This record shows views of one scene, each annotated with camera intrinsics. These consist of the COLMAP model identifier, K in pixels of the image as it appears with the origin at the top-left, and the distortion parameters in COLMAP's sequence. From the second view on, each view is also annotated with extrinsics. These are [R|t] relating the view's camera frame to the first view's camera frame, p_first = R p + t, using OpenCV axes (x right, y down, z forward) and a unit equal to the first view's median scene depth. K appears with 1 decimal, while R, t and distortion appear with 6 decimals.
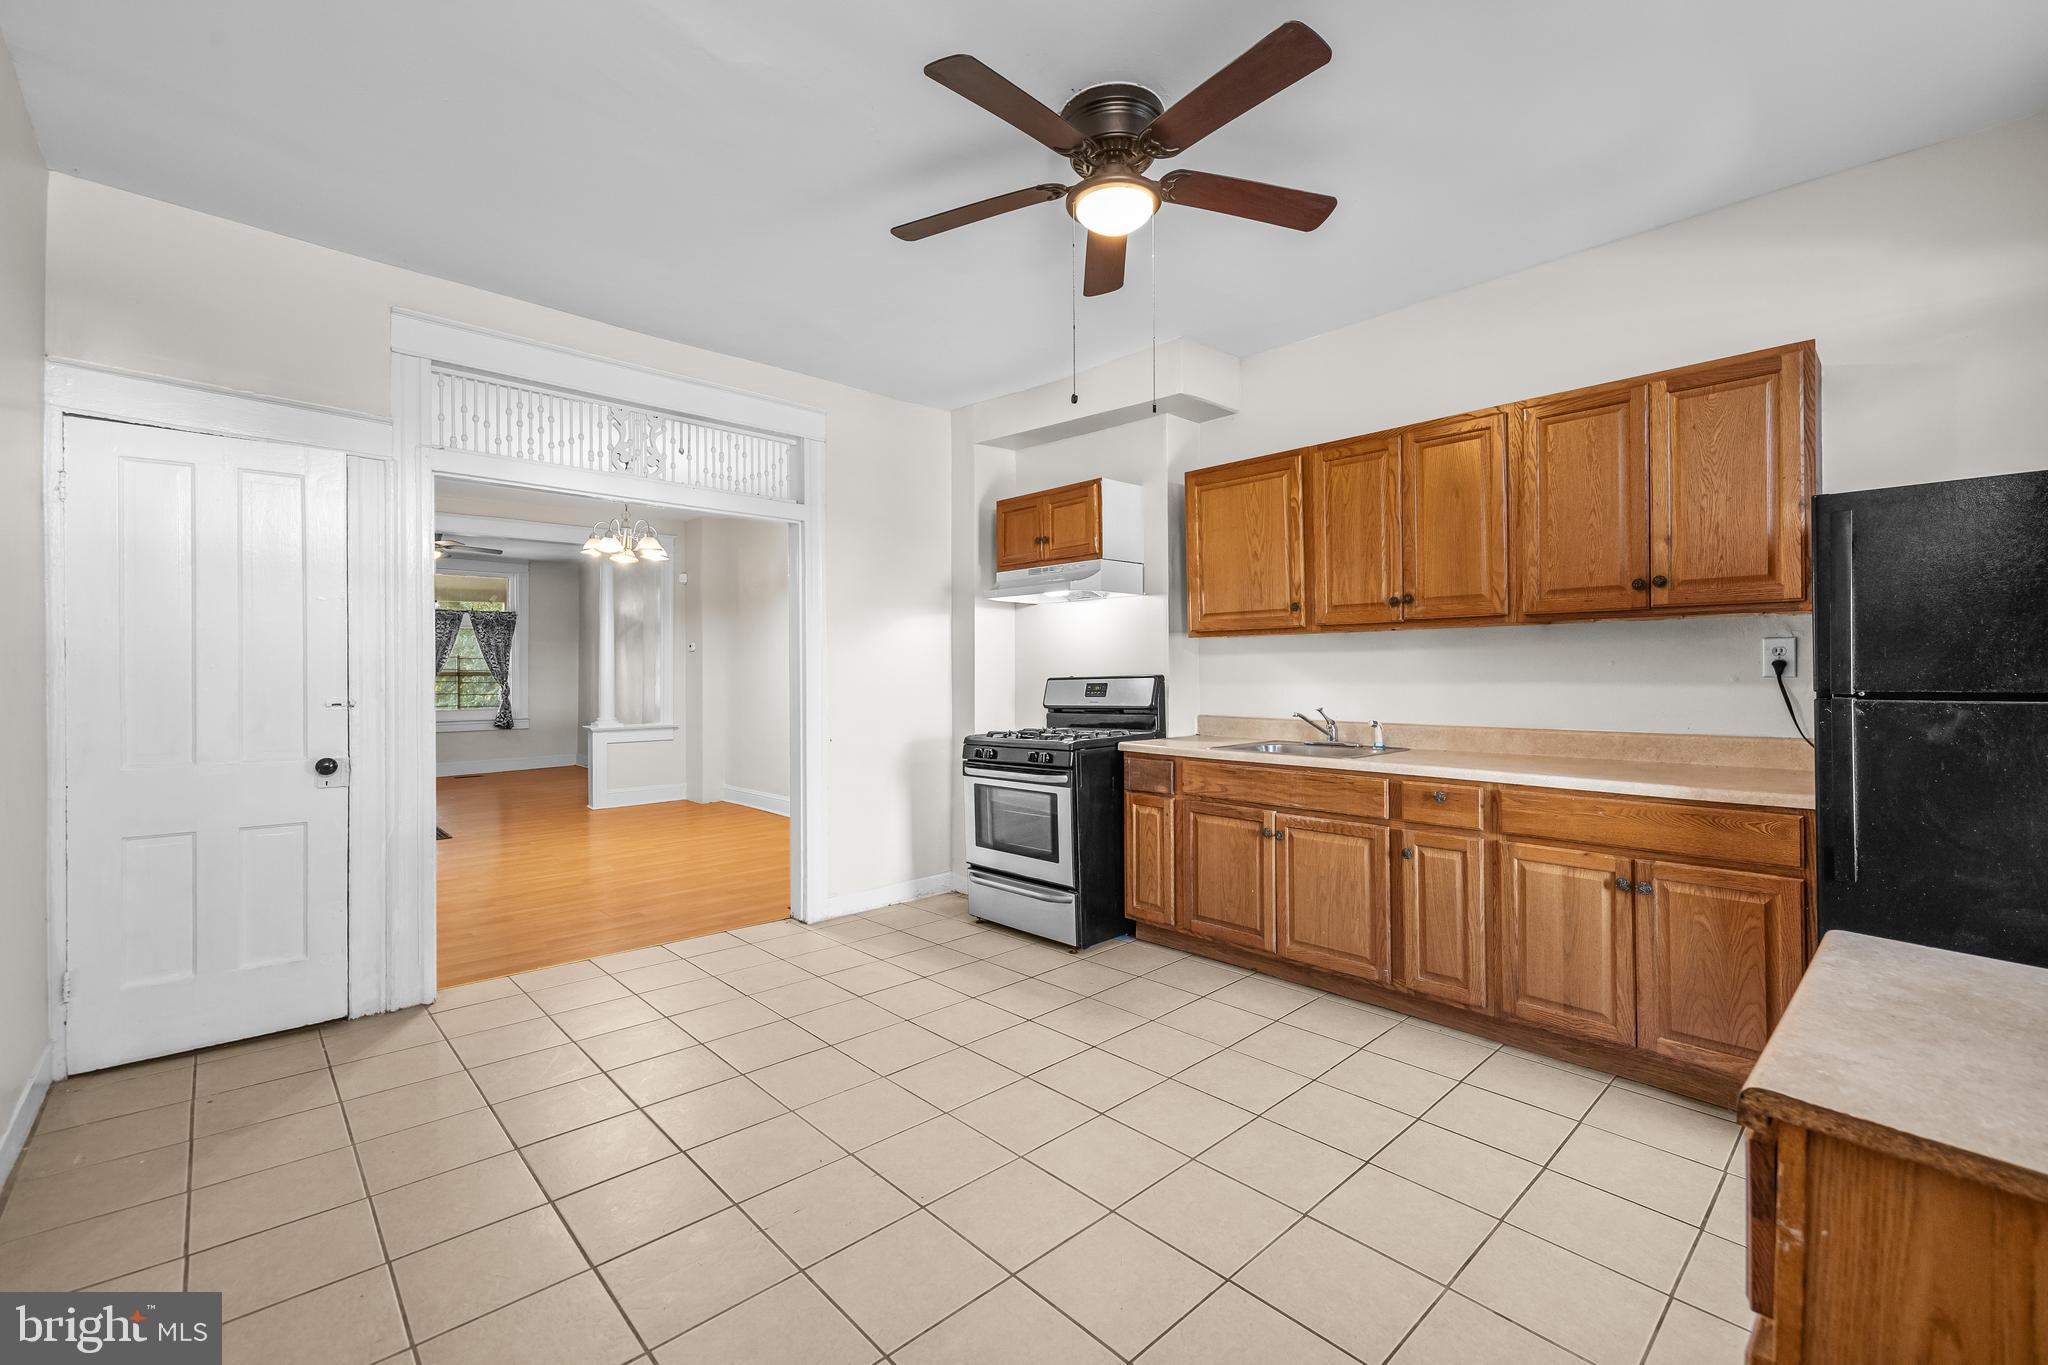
lens RADIAL K [[864.3, 0, 1013.3], [0, 864.3, 664.2], [0, 0, 1]] dist [0.002308, 0.000526]
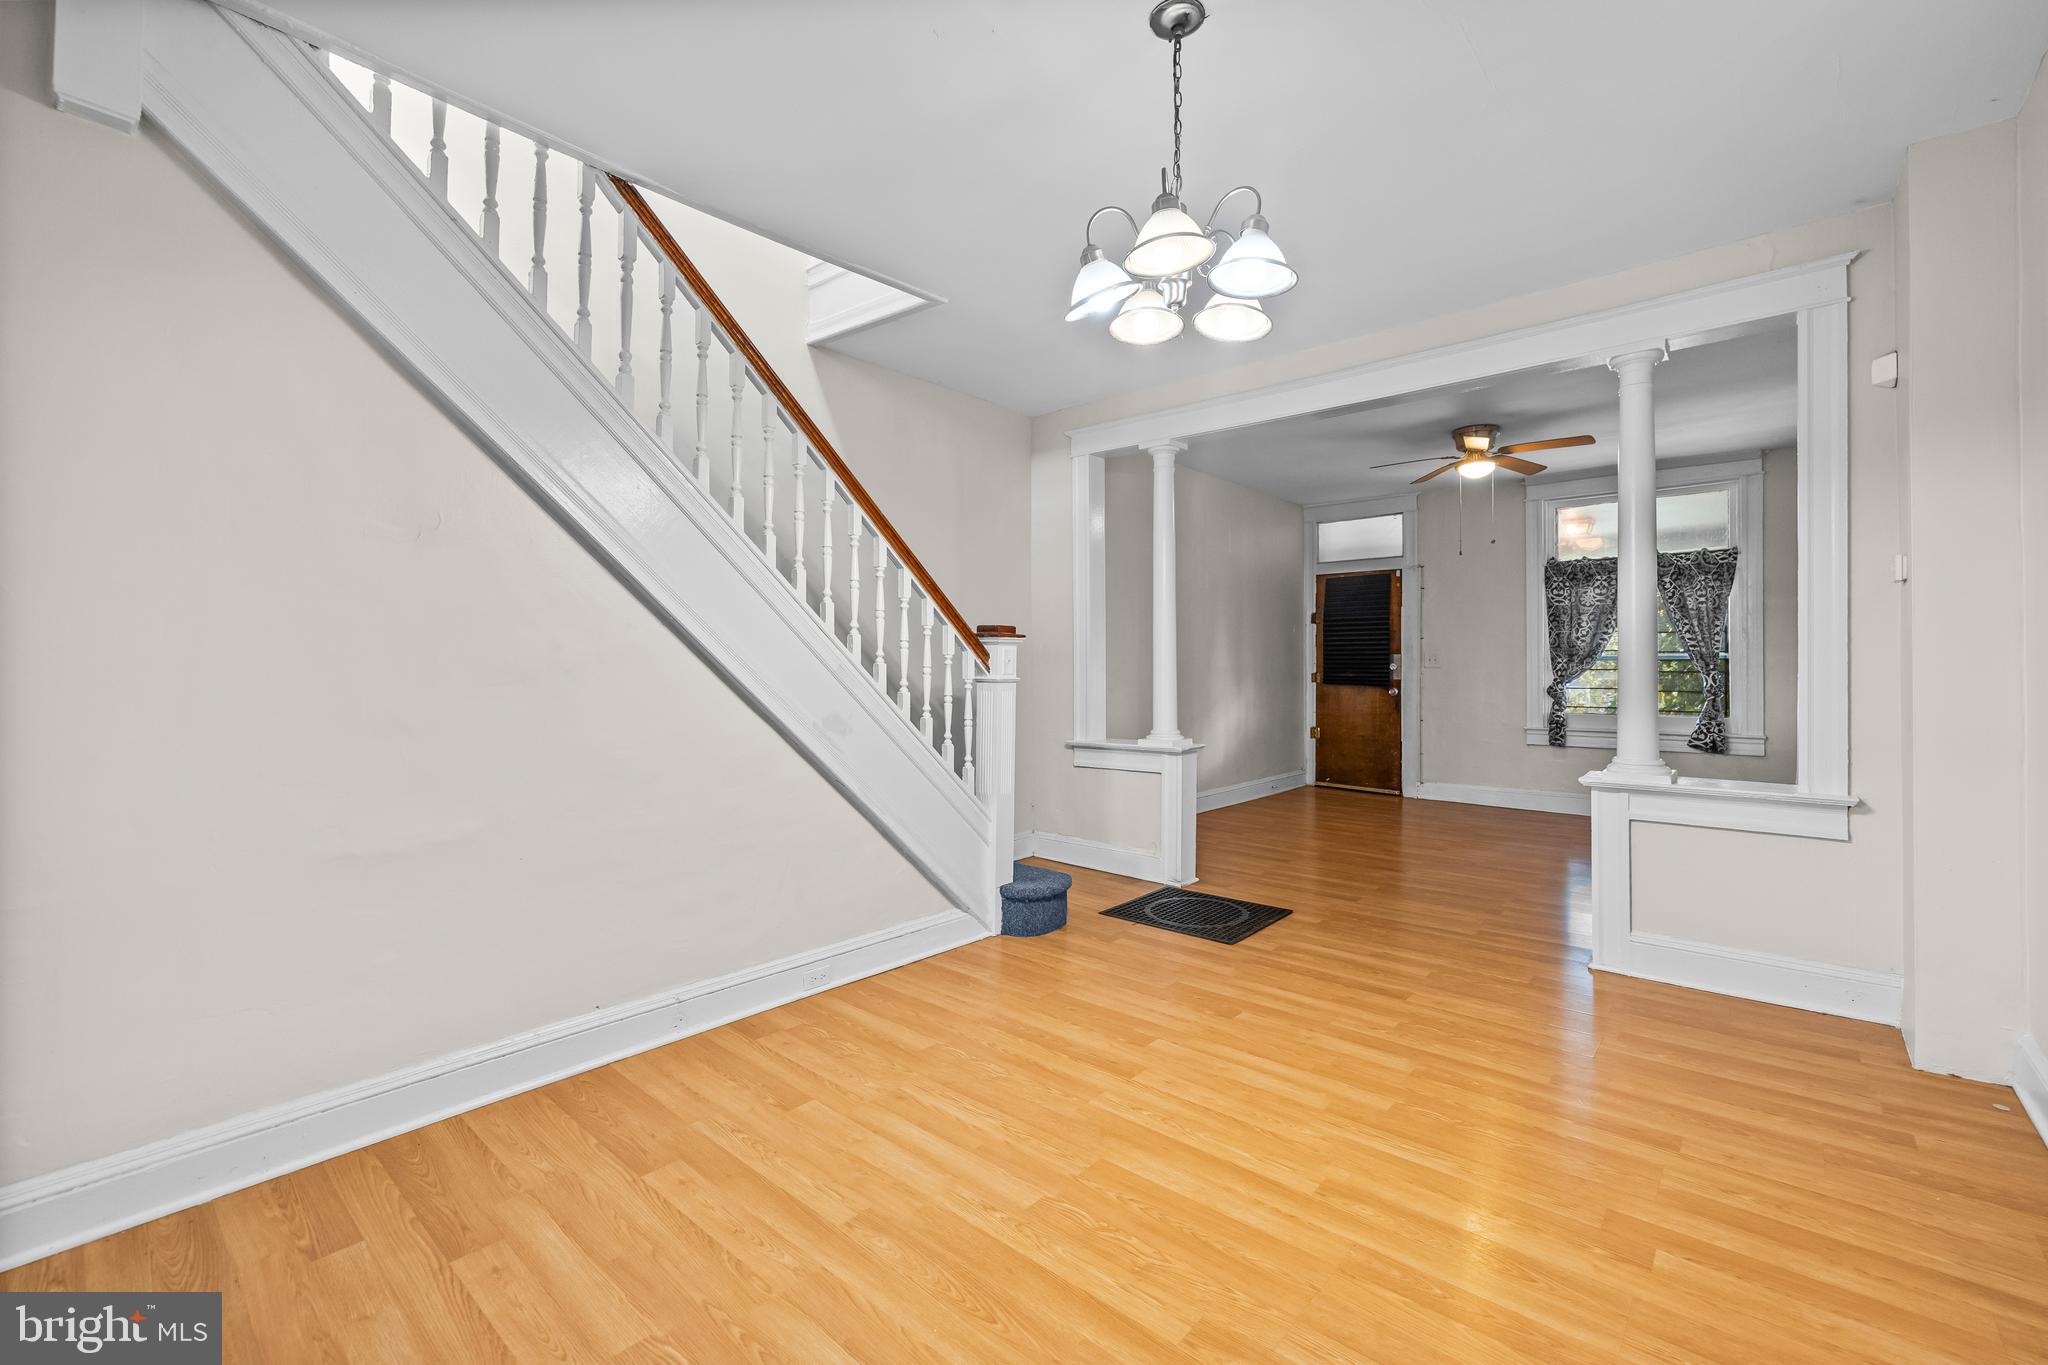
lens RADIAL K [[864.3, 0, 1019.6], [0, 864.3, 656.3], [0, 0, 1]] dist [0.002308, 0.000526]
pose [[0.101208, -0.004935, -0.994853, -0.163618], [0.011070, 0.999931, -0.003834, 0.022203], [0.994804, -0.010625, 0.101256, 1.338051]]
